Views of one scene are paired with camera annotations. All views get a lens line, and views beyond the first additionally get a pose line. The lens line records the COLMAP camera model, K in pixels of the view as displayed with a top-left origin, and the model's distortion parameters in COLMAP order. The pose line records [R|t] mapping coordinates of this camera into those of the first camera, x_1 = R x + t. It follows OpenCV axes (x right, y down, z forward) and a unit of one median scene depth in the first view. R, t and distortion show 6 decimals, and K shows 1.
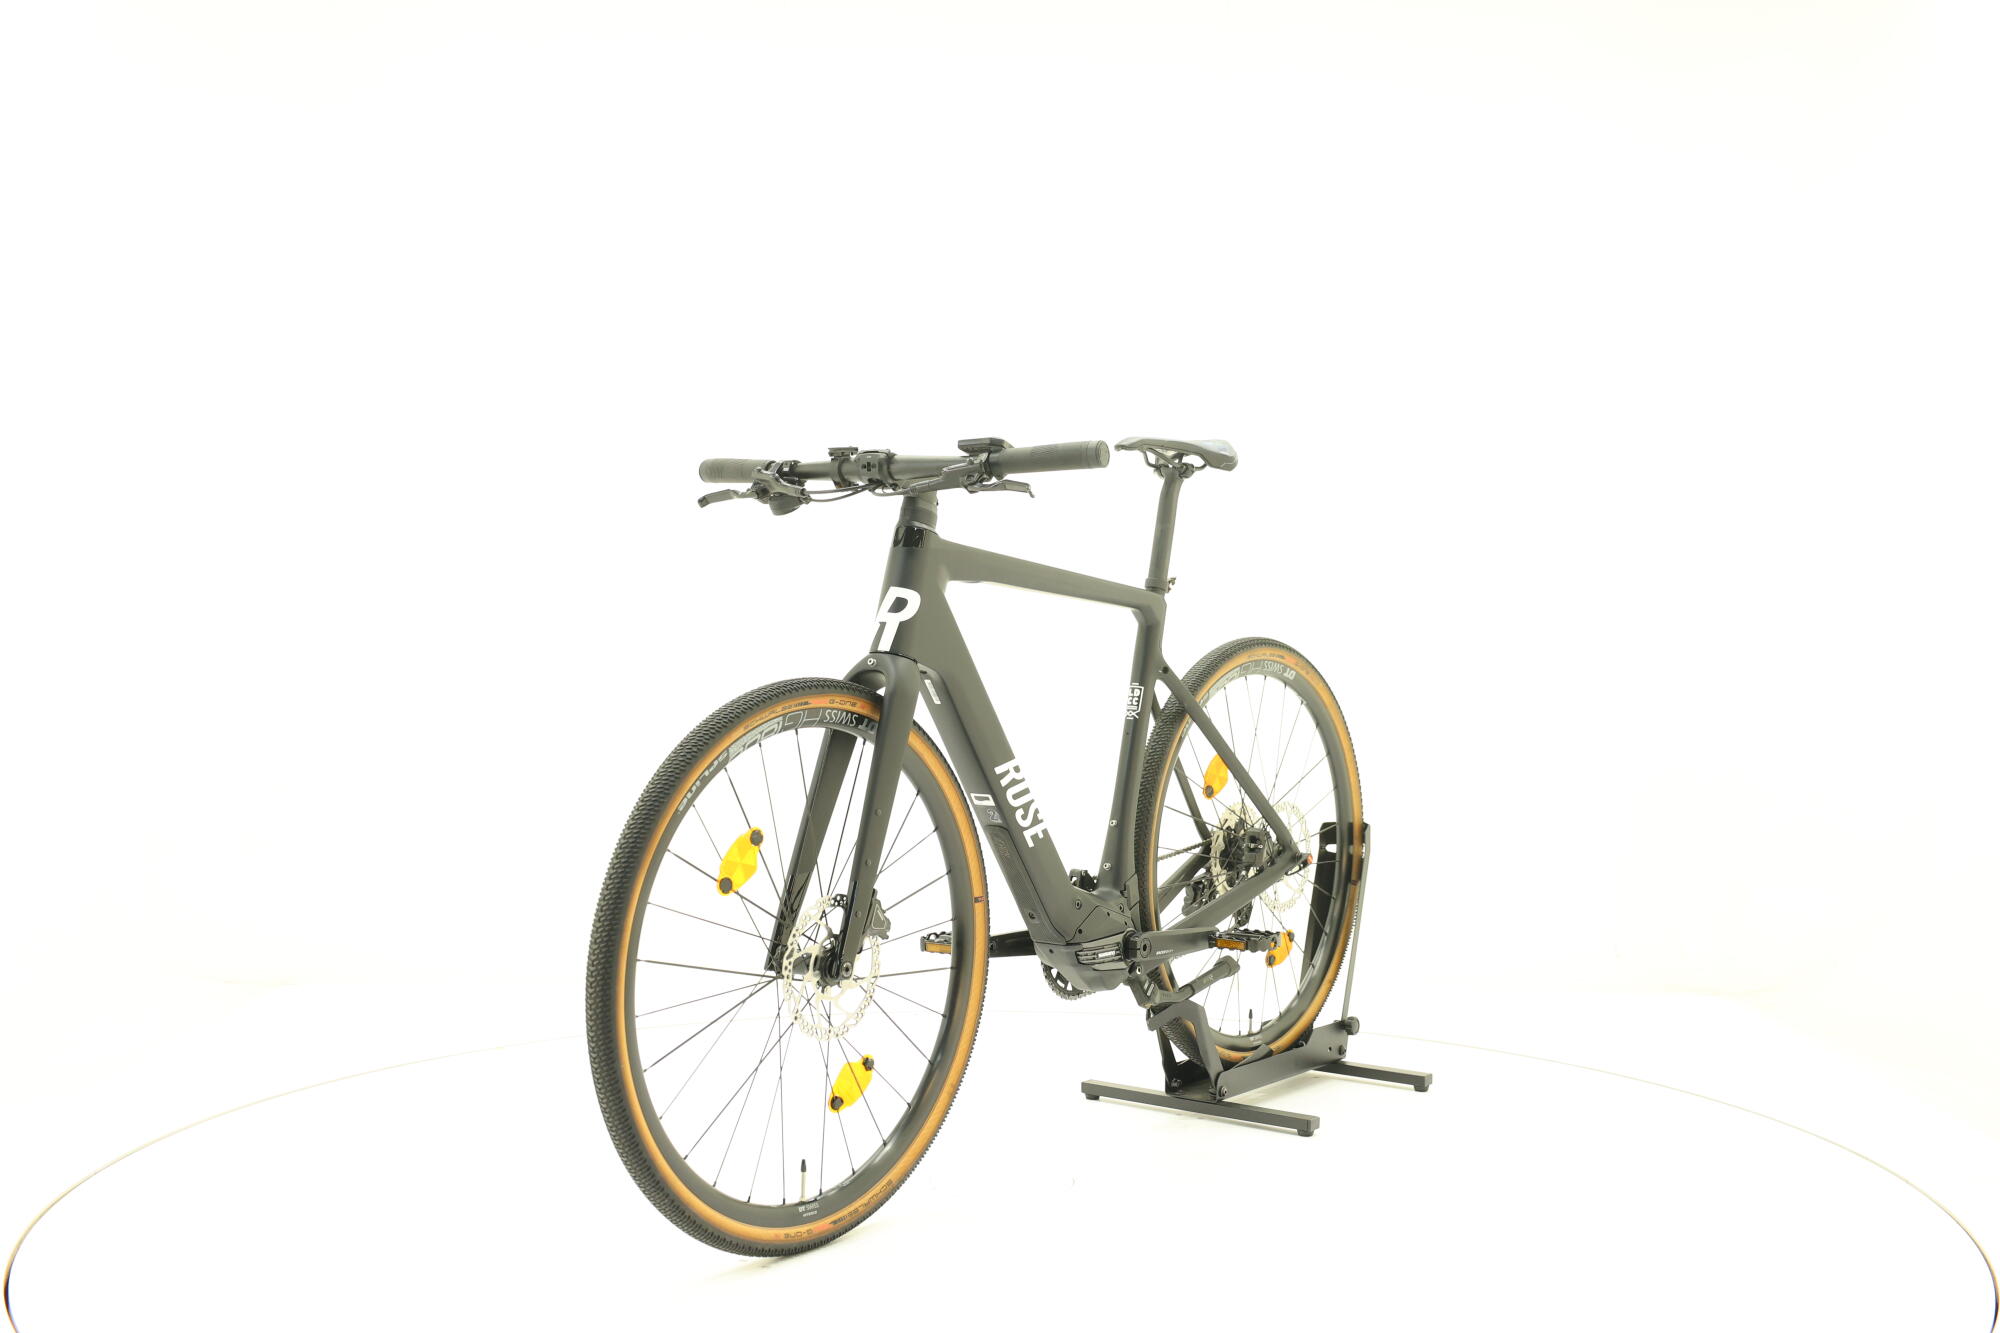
lens RADIAL K [[2143.7, 0, 1000.0], [0, 2143.7, 666.5], [0, 0, 1]] dist [-0.005857, -0.002610]
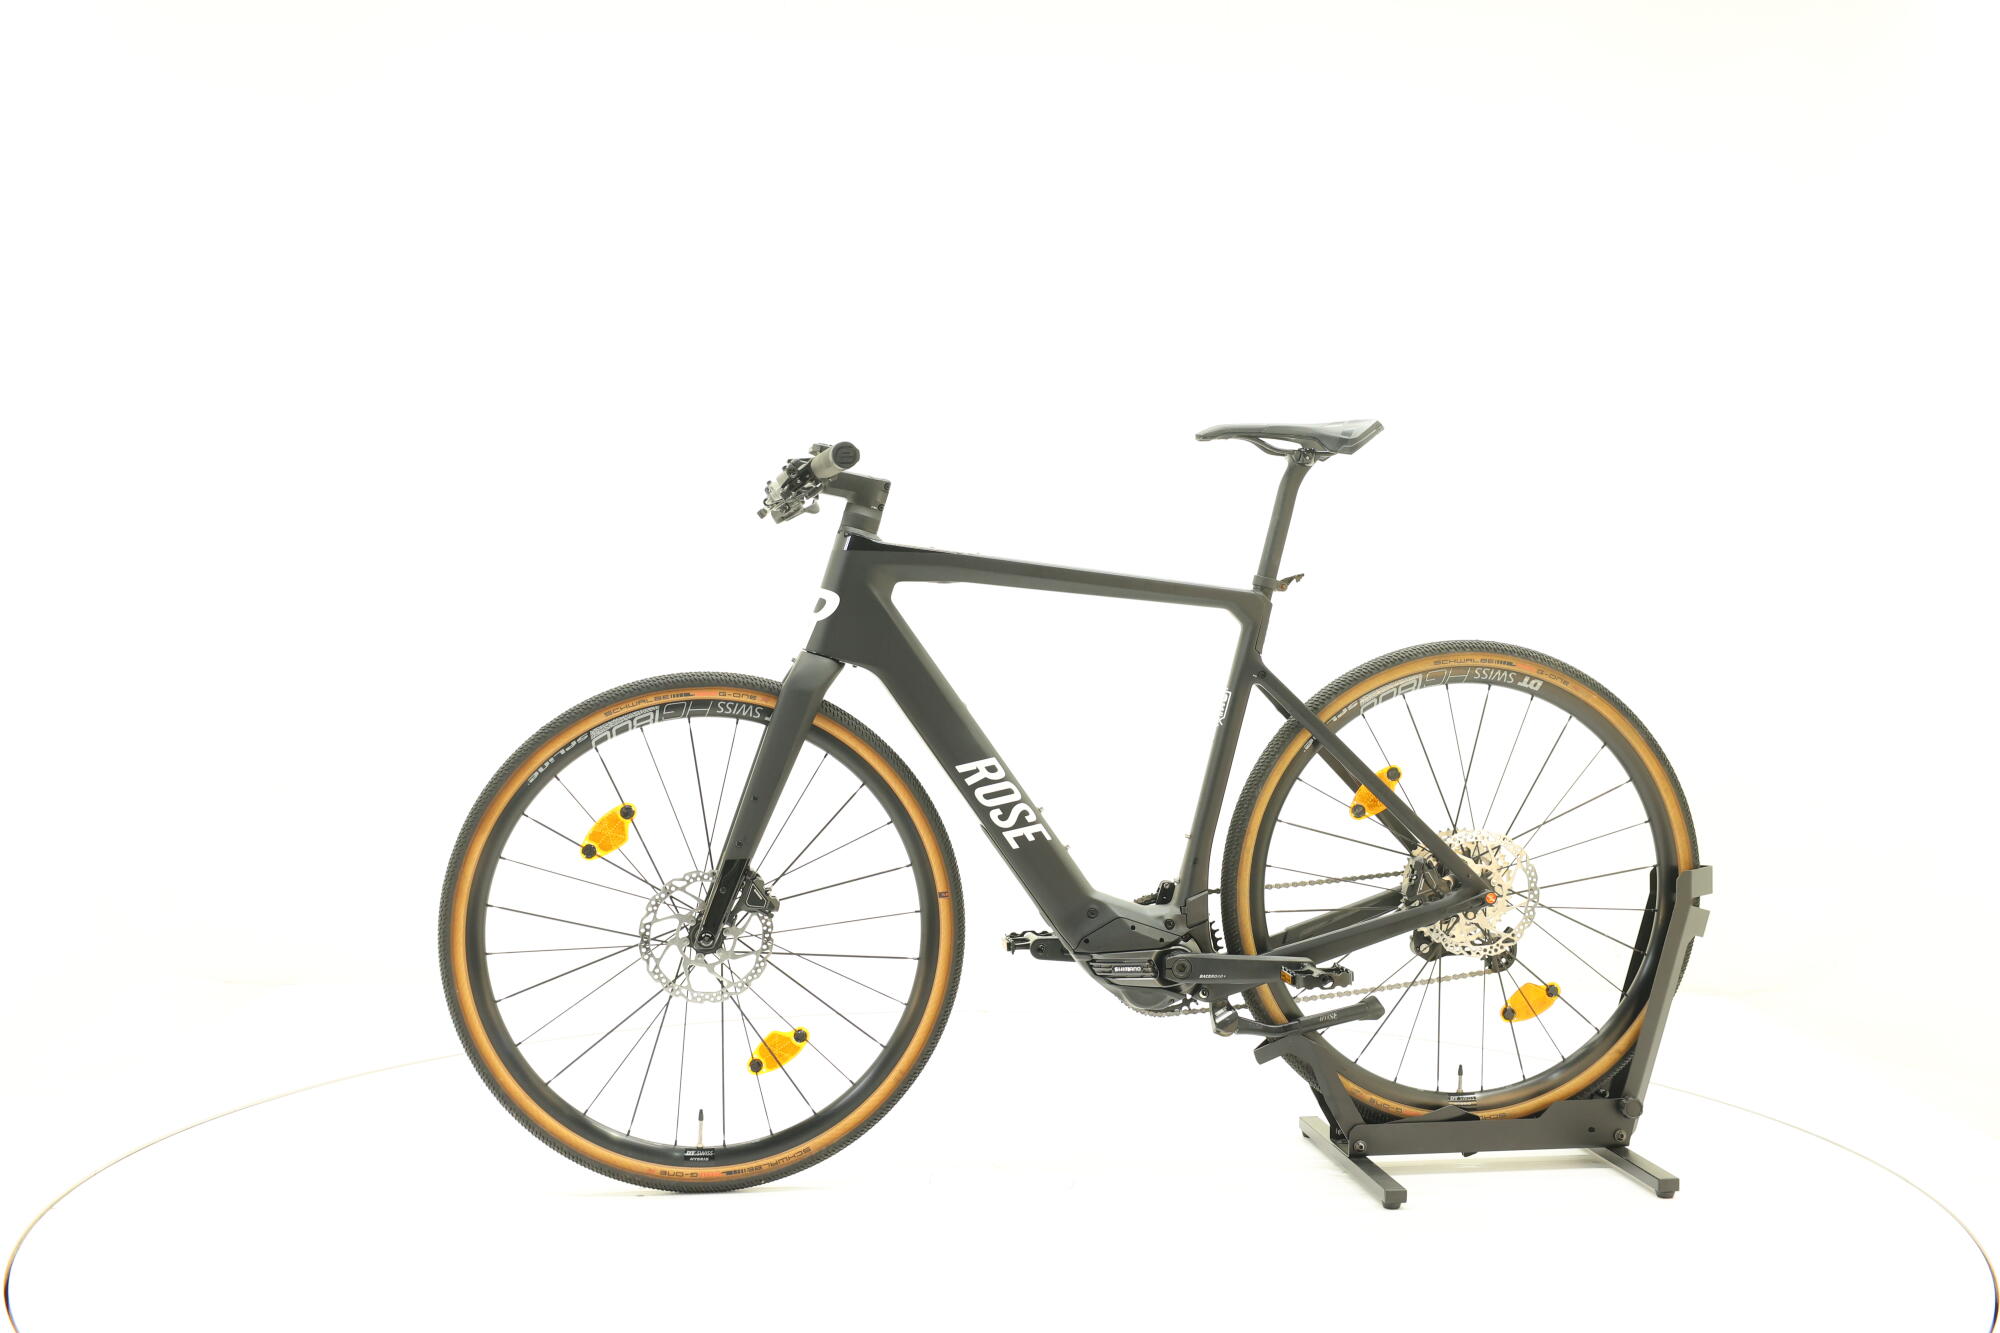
lens RADIAL K [[2143.7, 0, 1000.0], [0, 2143.7, 666.5], [0, 0, 1]] dist [-0.005857, -0.002610]
pose [[0.712594, 0.013837, -0.701441, 0.751369], [-0.016378, 0.999861, 0.003086, -0.003225], [0.701386, 0.009289, 0.712721, 0.306838]]
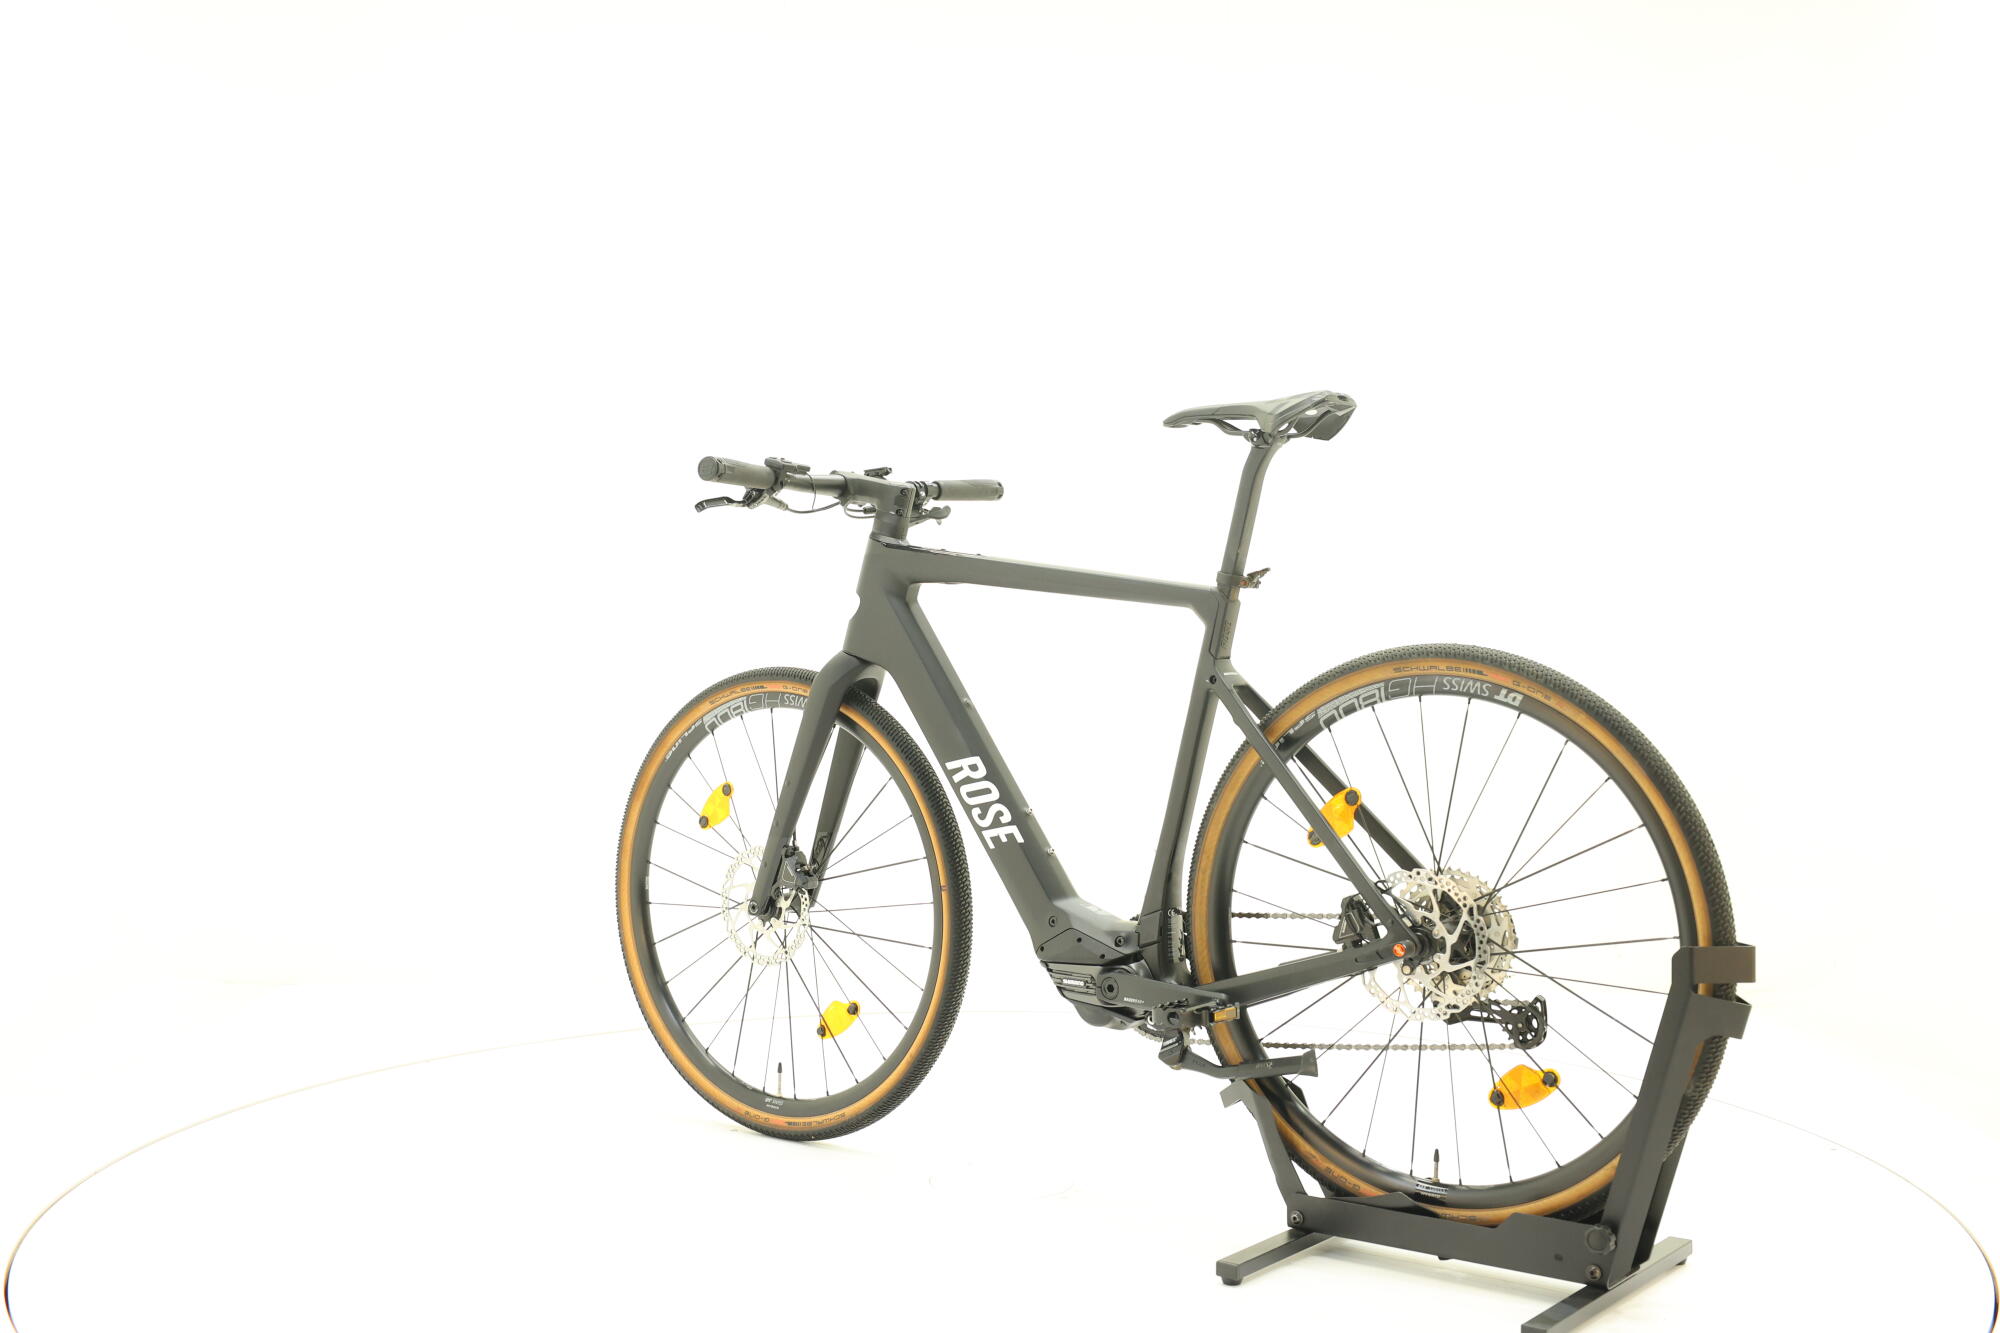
lens RADIAL K [[2143.7, 0, 1000.0], [0, 2143.7, 666.5], [0, 0, 1]] dist [-0.005857, -0.002610]
pose [[-0.000767, 0.016241, -0.999868, 1.072234], [-0.026701, 0.999511, 0.016256, -0.017329], [0.999643, 0.026710, -0.000333, 1.069319]]
